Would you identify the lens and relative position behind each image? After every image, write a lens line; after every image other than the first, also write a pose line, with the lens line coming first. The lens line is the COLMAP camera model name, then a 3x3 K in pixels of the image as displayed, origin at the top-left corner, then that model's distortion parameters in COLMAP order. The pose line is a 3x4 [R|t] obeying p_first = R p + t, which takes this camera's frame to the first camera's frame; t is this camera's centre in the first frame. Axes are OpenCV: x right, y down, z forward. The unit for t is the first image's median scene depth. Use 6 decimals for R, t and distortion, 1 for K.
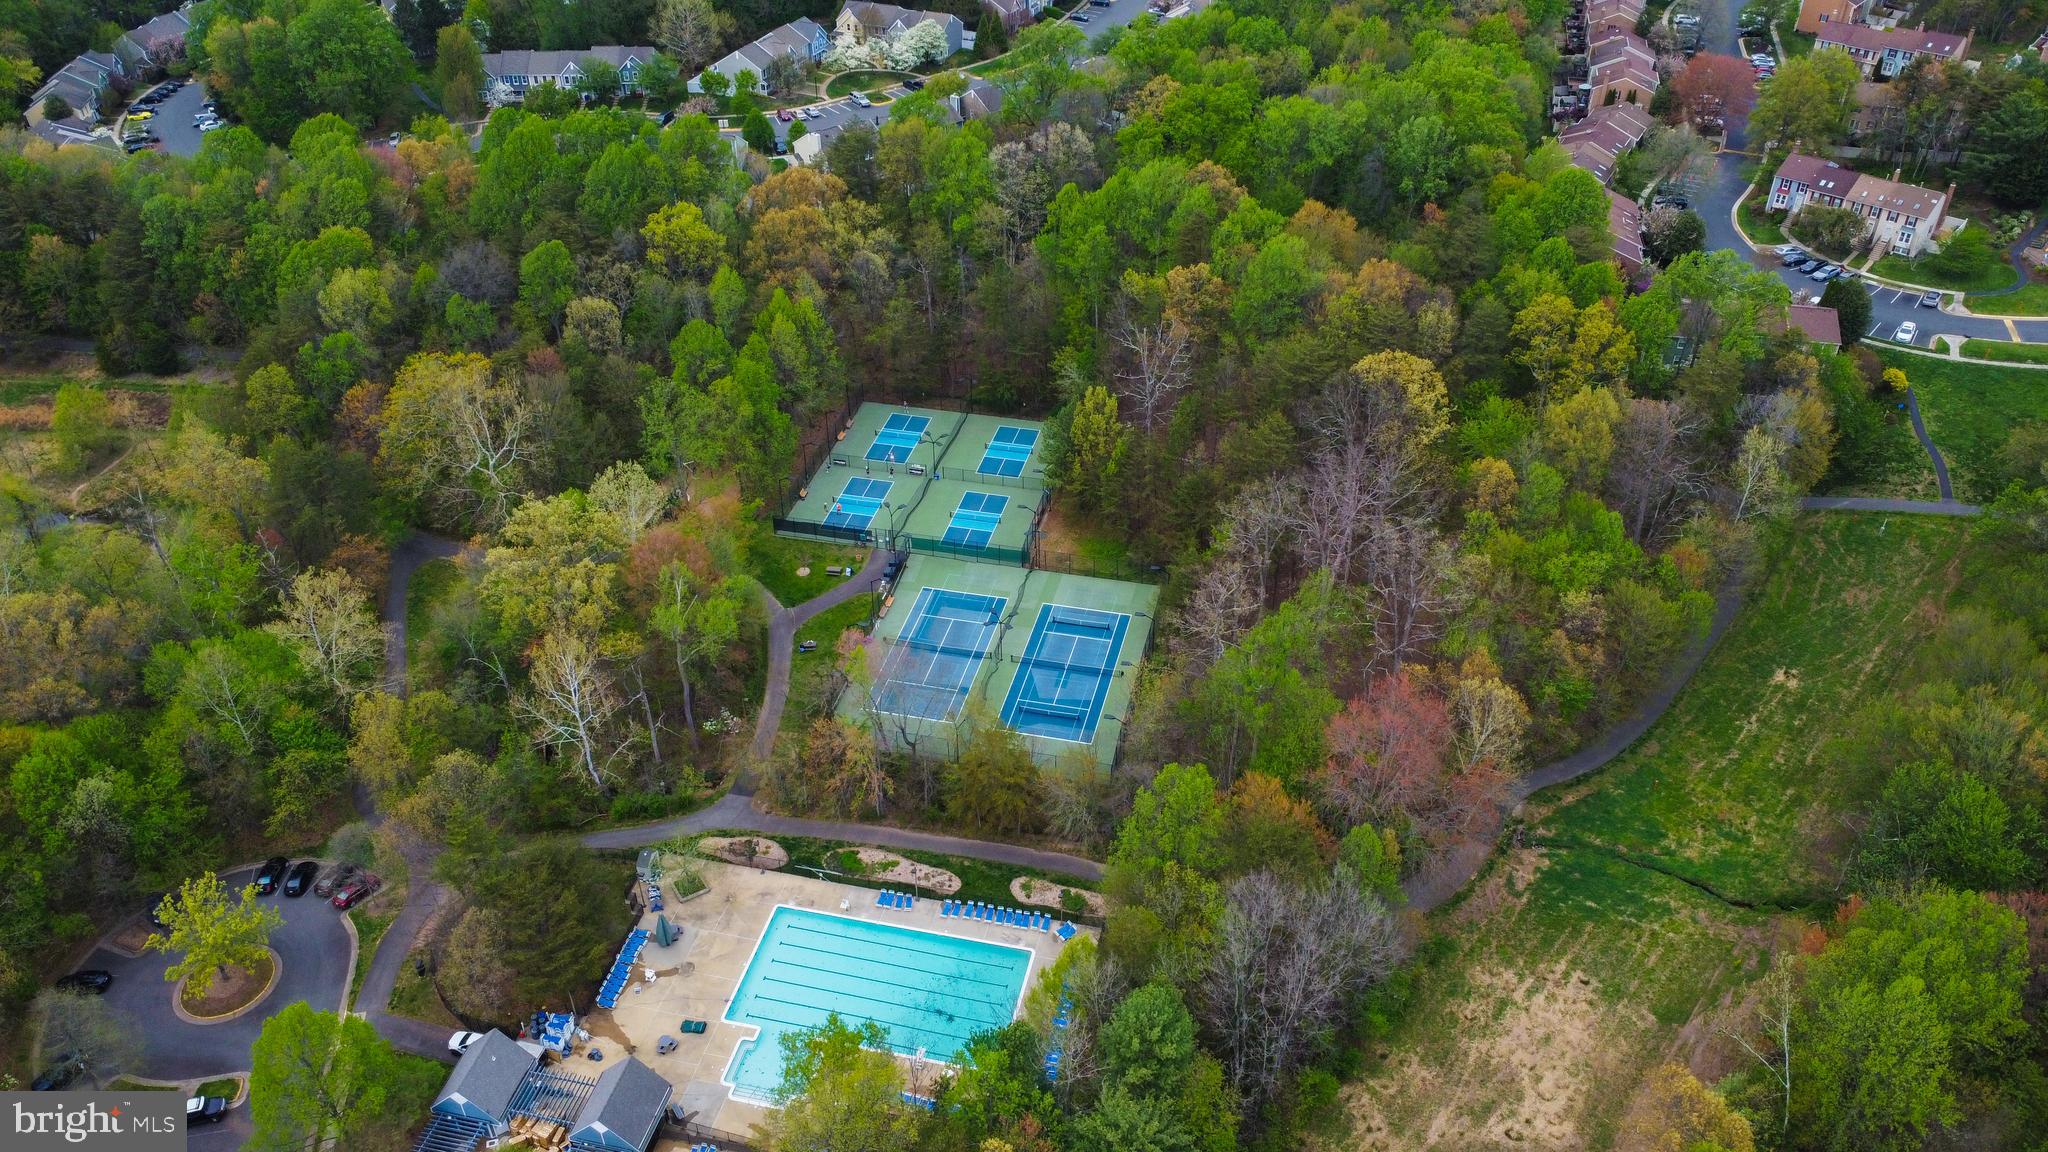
lens RADIAL K [[1536.8, 0, 1028.0], [0, 1536.8, 593.6], [0, 0, 1]] dist [0.000227, 0.003408]
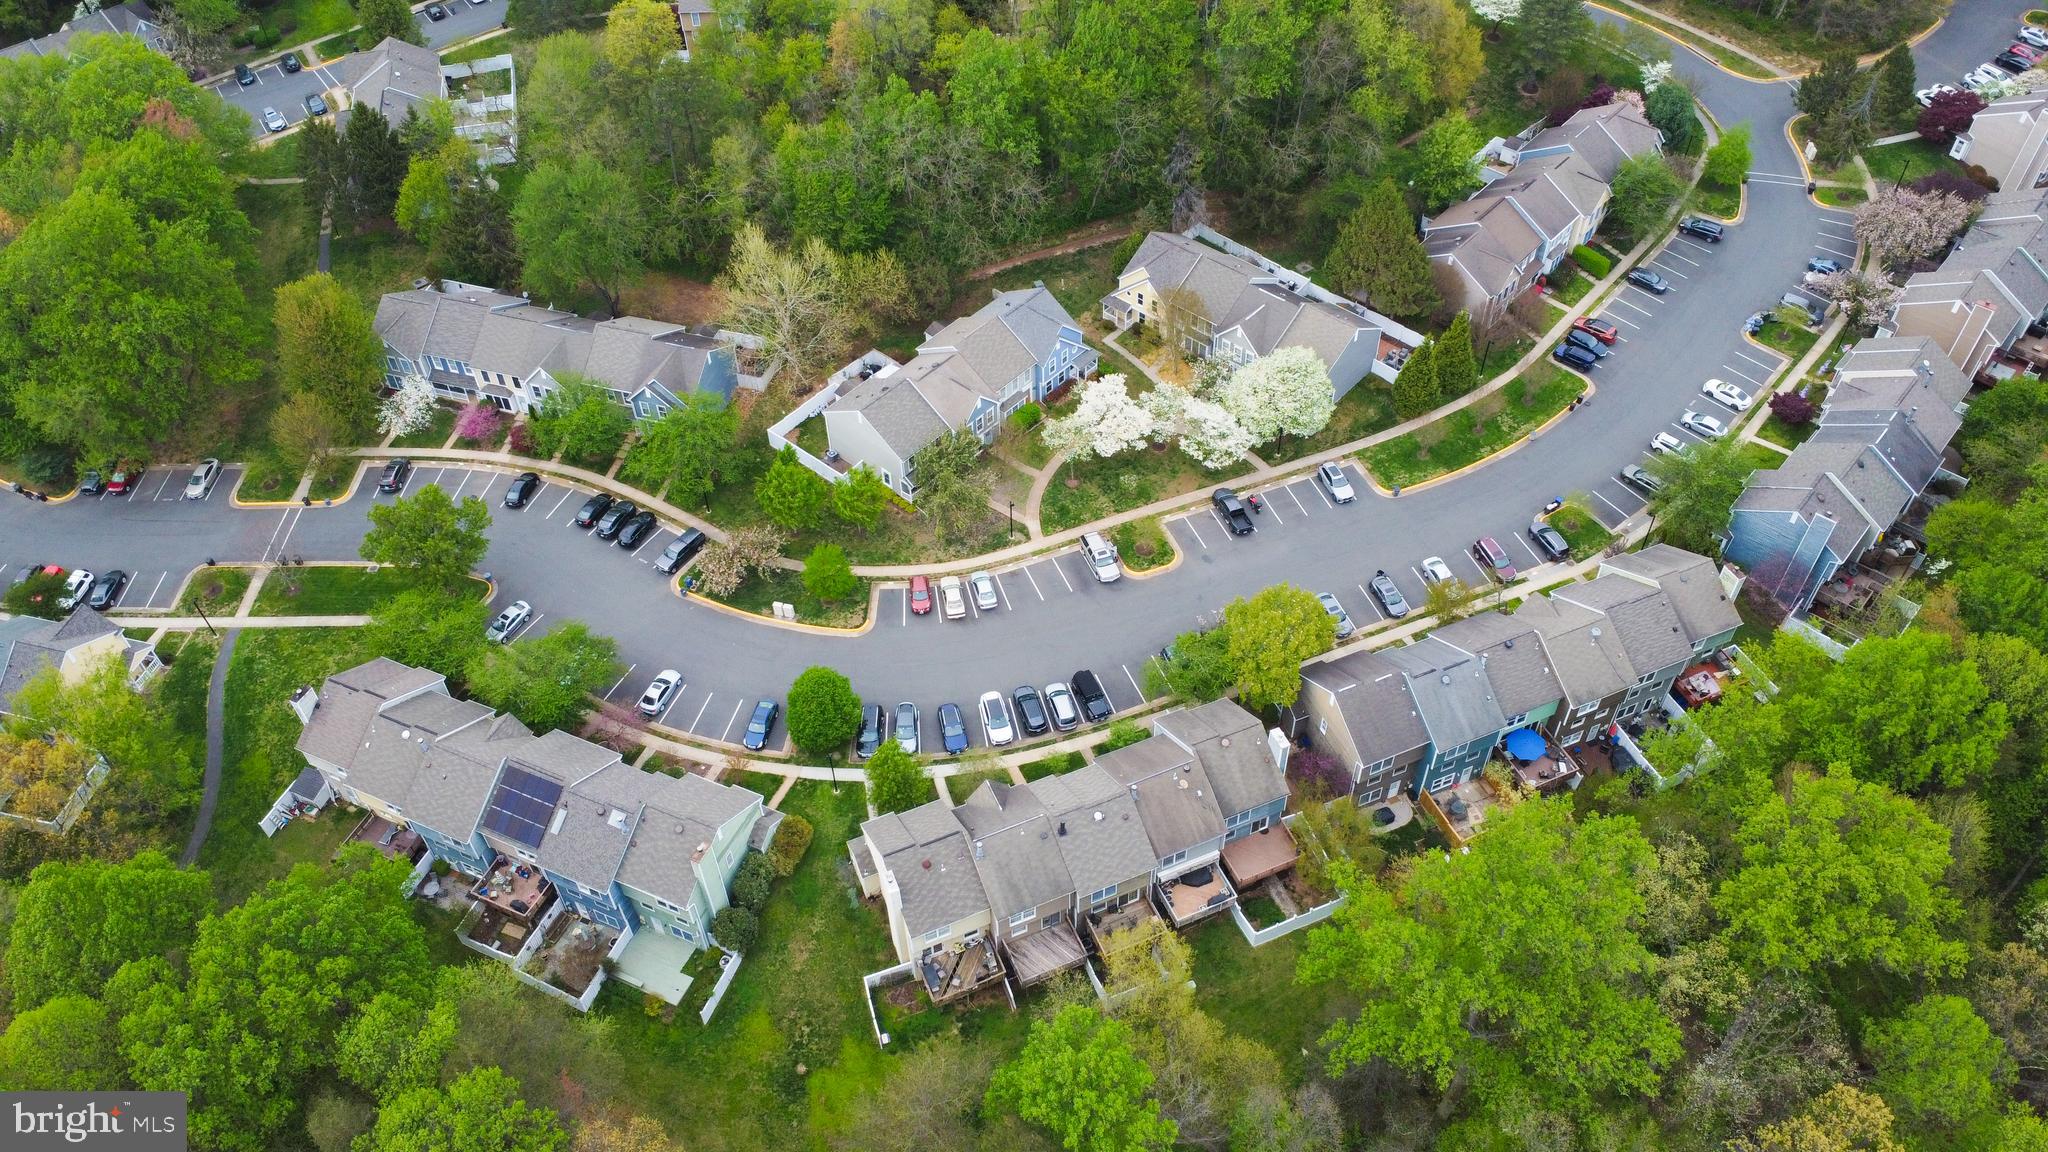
lens RADIAL K [[1536.8, 0, 1028.0], [0, 1536.8, 593.6], [0, 0, 1]] dist [0.000227, 0.003408]
pose [[0.952989, 0.216427, -0.212062, -0.030223], [-0.170167, 0.961355, 0.216427, -0.393930], [0.250708, -0.170166, 0.952990, 0.541753]]
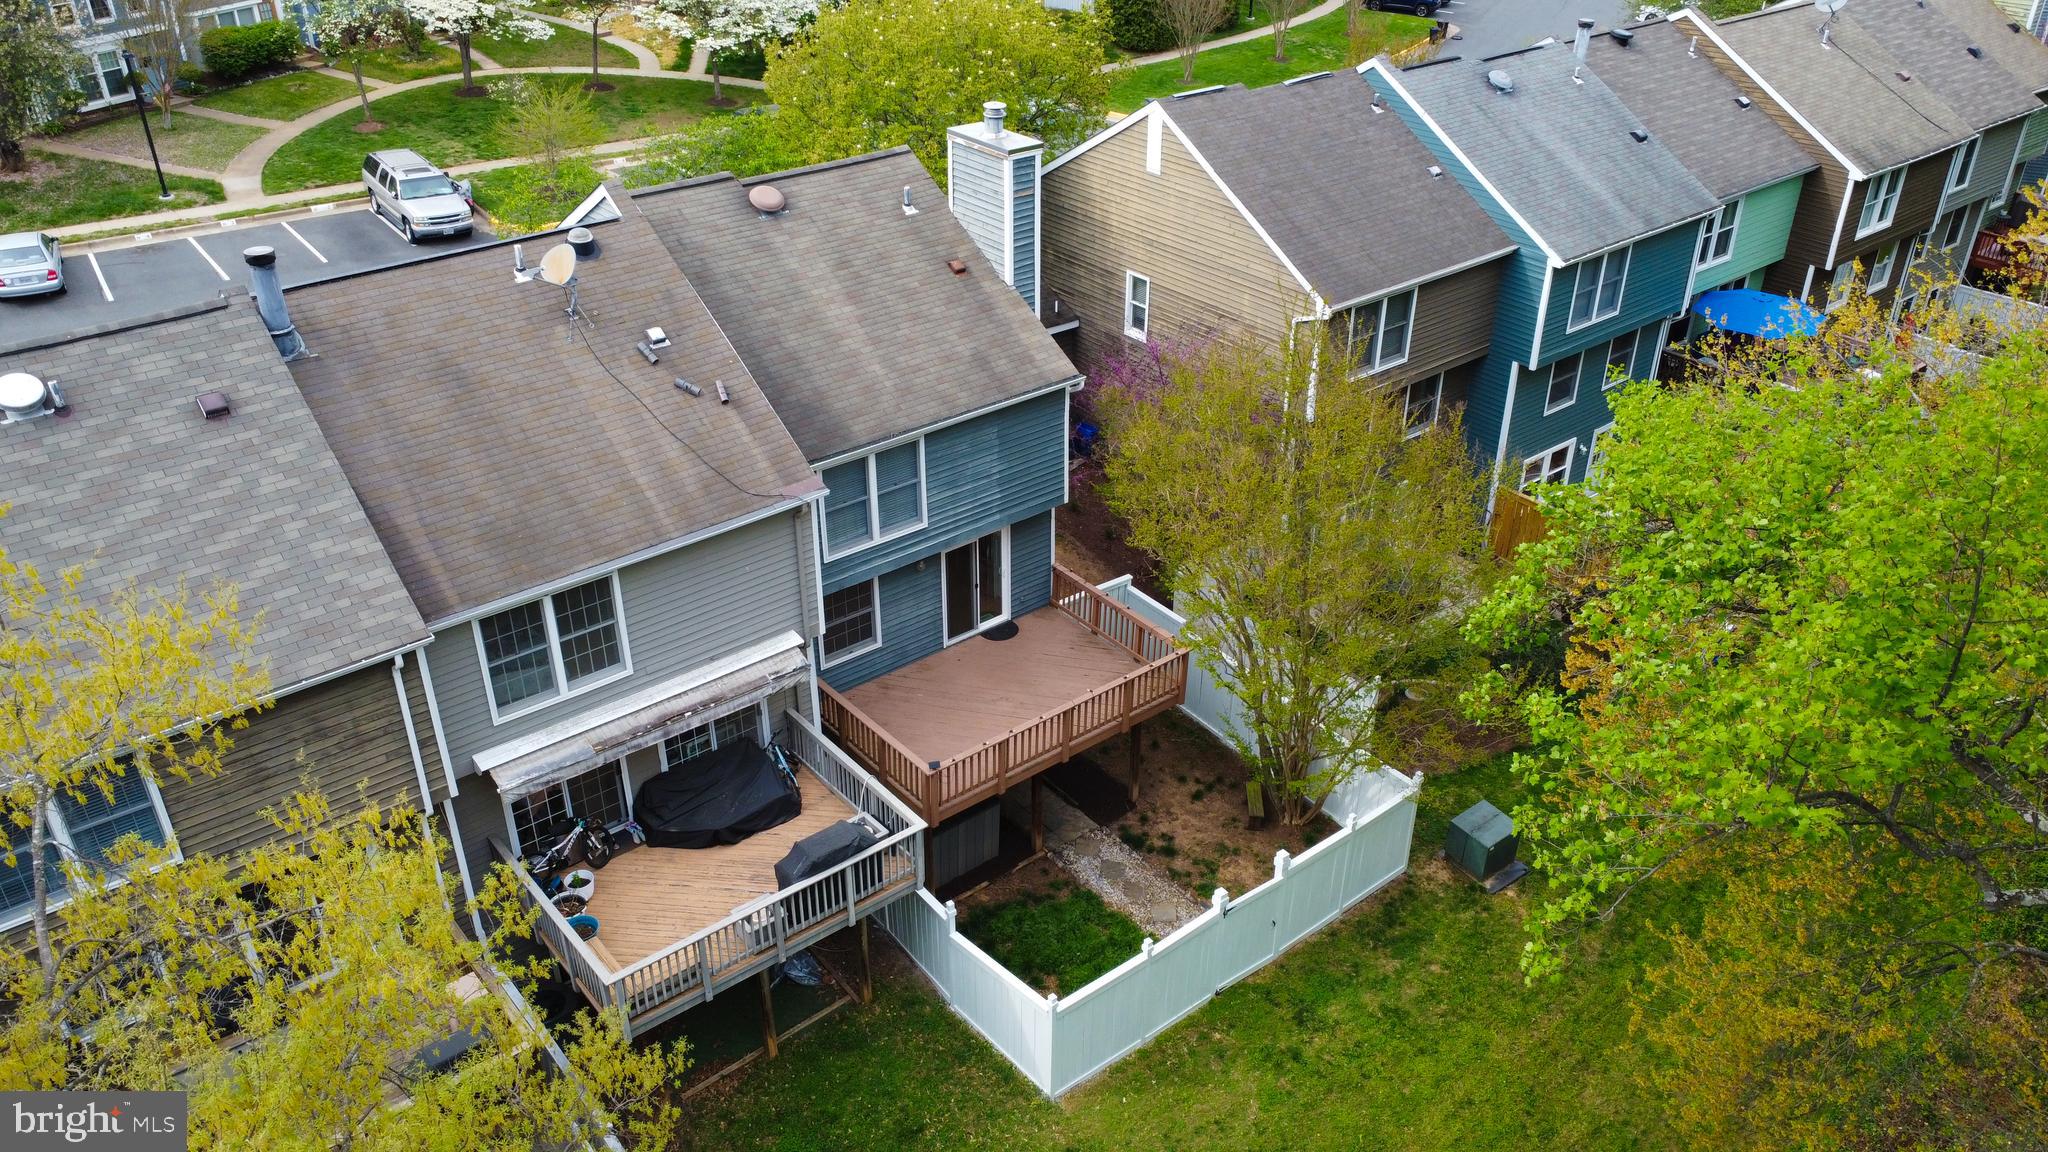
lens RADIAL K [[1536.8, 0, 1028.0], [0, 1536.8, 593.6], [0, 0, 1]] dist [0.000227, 0.003408]
pose [[0.999213, 0.025547, -0.030345, -0.038124], [-0.028336, 0.995039, -0.095364, -0.257943], [0.027758, 0.096149, 0.994980, 0.818913]]
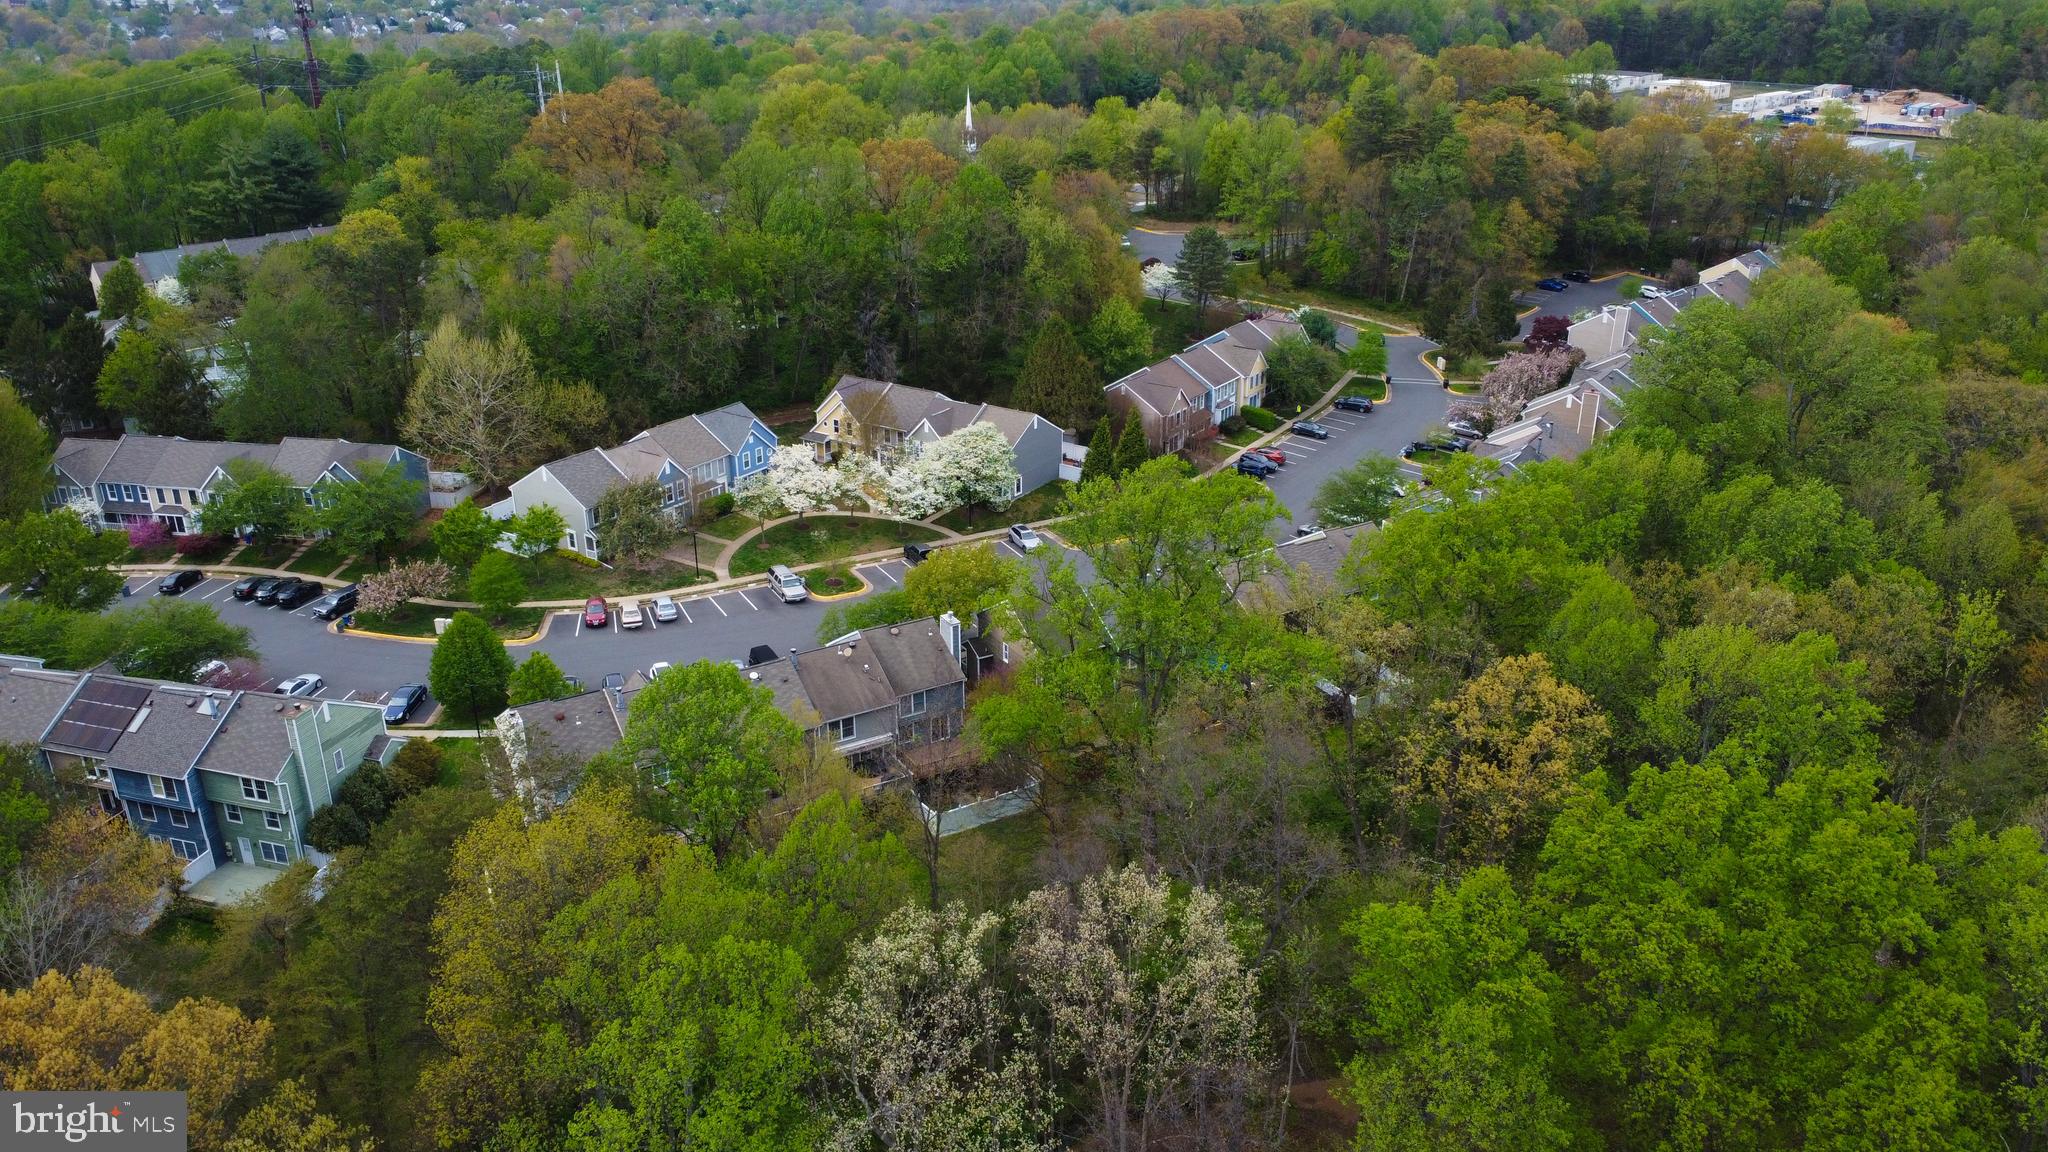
lens RADIAL K [[1536.8, 0, 1028.0], [0, 1536.8, 593.6], [0, 0, 1]] dist [0.000227, 0.003408]
pose [[0.983888, 0.074696, -0.162436, 0.031698], [-0.109822, 0.969434, -0.219402, -0.221178], [0.141082, 0.233706, 0.962017, 0.561202]]
